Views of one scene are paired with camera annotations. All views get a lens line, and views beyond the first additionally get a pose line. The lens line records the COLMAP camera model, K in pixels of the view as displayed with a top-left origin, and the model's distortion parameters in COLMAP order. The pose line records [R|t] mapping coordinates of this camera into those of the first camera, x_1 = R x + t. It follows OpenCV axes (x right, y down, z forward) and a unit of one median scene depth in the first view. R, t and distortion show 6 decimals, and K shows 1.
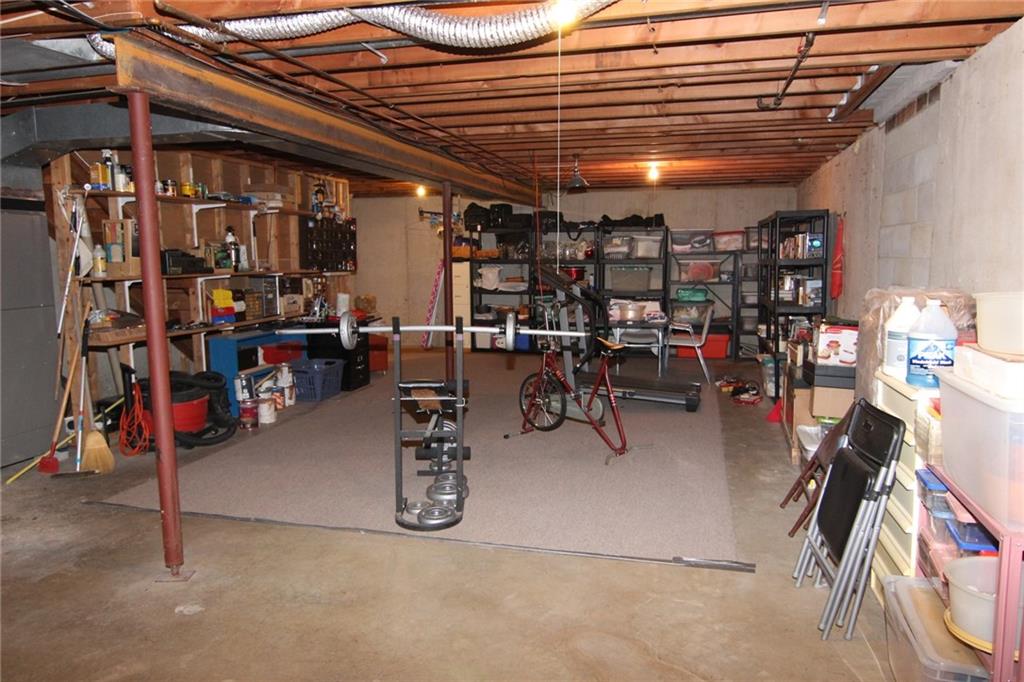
lens RADIAL K [[704.7, 0, 513.9], [0, 704.7, 339.5], [0, 0, 1]] dist [0.008845, -0.025339]
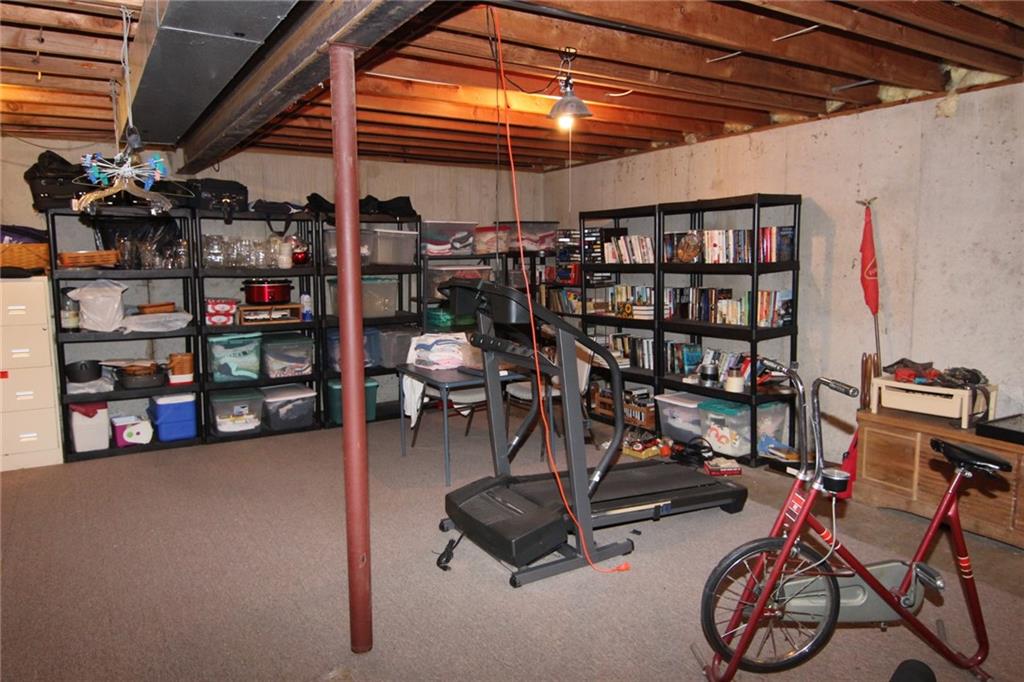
lens RADIAL K [[704.7, 0, 512.0], [0, 704.7, 340.2], [0, 0, 1]] dist [0.008845, -0.025339]
pose [[0.683383, -0.088590, 0.724665, -0.198492], [0.094745, 0.994978, 0.032288, -0.053973], [-0.723886, 0.046593, 0.688345, 0.454030]]
